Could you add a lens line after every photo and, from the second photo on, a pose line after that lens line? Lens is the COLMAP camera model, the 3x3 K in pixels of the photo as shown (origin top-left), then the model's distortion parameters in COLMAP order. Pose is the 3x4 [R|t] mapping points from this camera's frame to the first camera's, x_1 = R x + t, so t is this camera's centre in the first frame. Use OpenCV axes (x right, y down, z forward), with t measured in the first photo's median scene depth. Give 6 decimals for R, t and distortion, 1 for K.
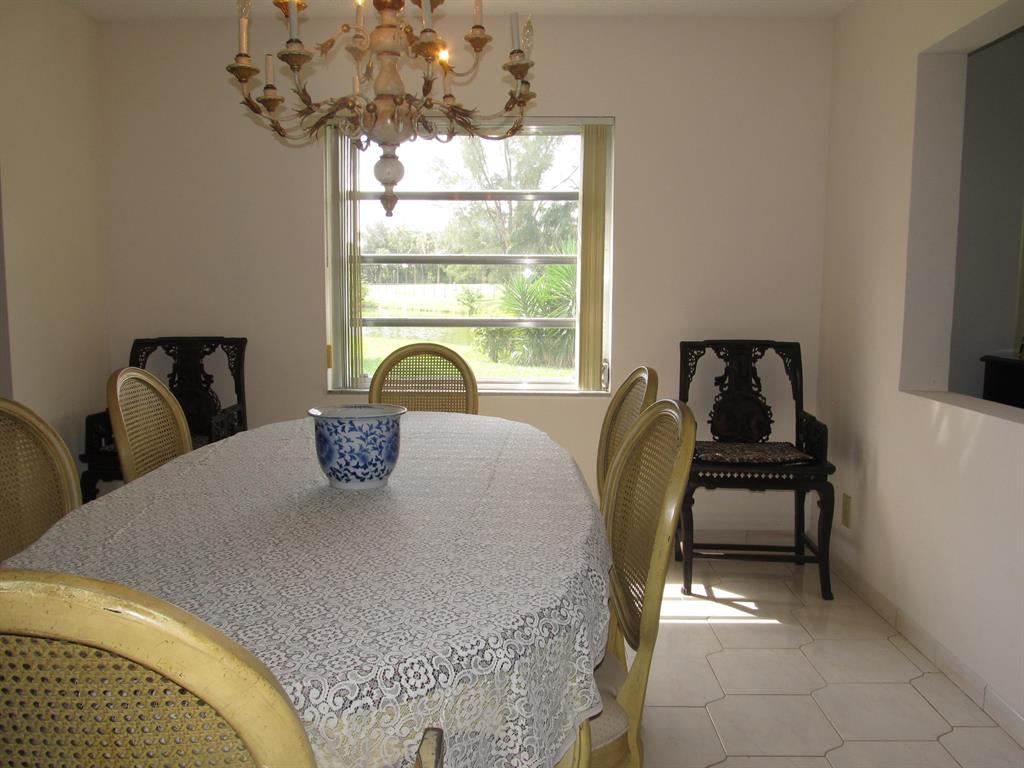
lens RADIAL K [[853.3, 0, 503.8], [0, 853.3, 381.3], [0, 0, 1]] dist [-0.051496, 0.018302]
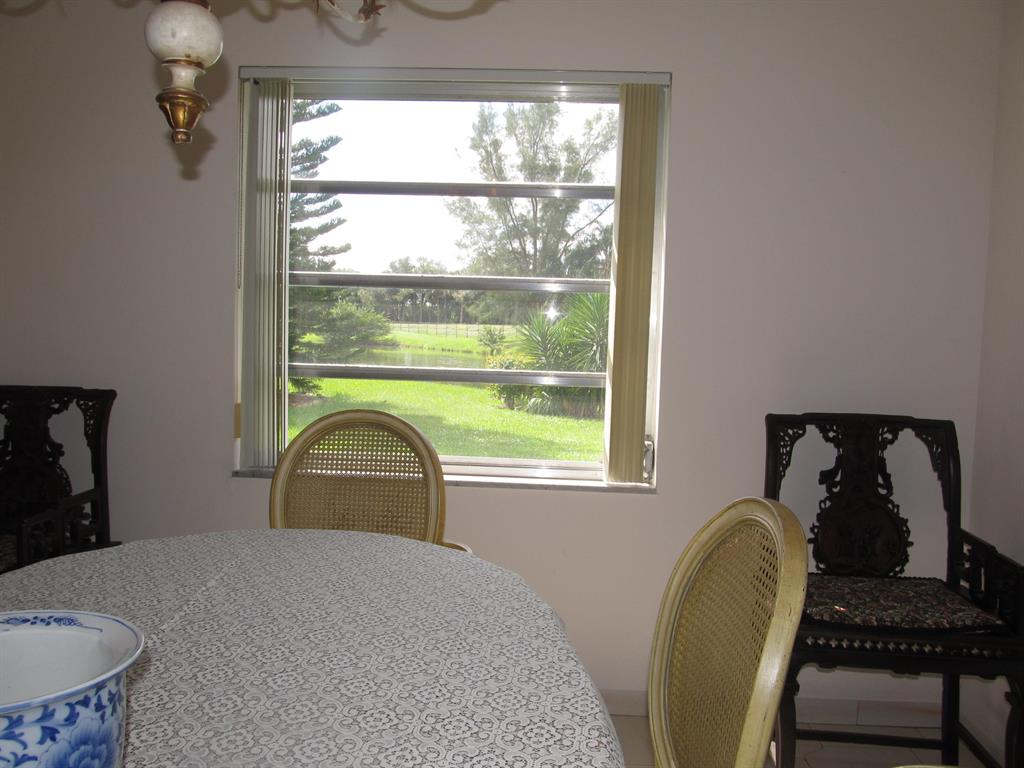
lens RADIAL K [[853.3, 0, 503.8], [0, 853.3, 381.3], [0, 0, 1]] dist [-0.051496, 0.018302]
pose [[0.999321, 0.026085, -0.026038, 0.023305], [-0.027311, 0.998480, -0.047869, -0.035683], [0.024749, 0.048547, 0.998514, 0.349548]]
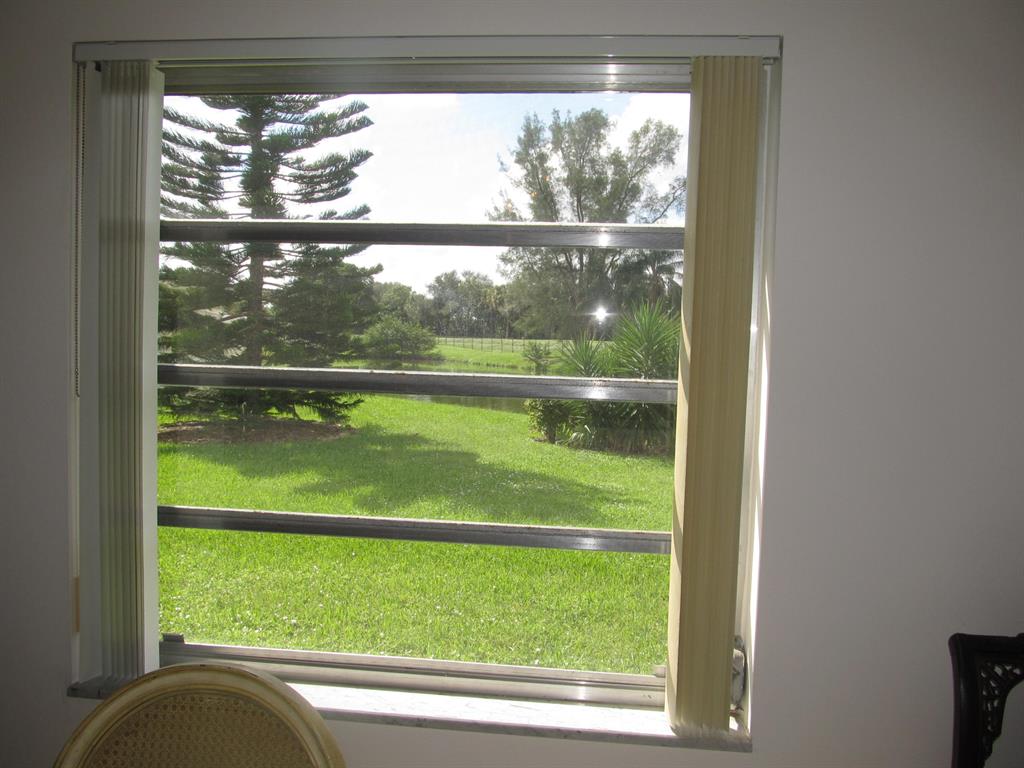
lens RADIAL K [[853.3, 0, 503.8], [0, 853.3, 381.3], [0, 0, 1]] dist [-0.051496, 0.018302]
pose [[0.996329, 0.028777, -0.080628, 0.040314], [-0.033795, 0.997530, -0.061580, -0.128388], [0.078657, 0.064079, 0.994840, 0.622760]]
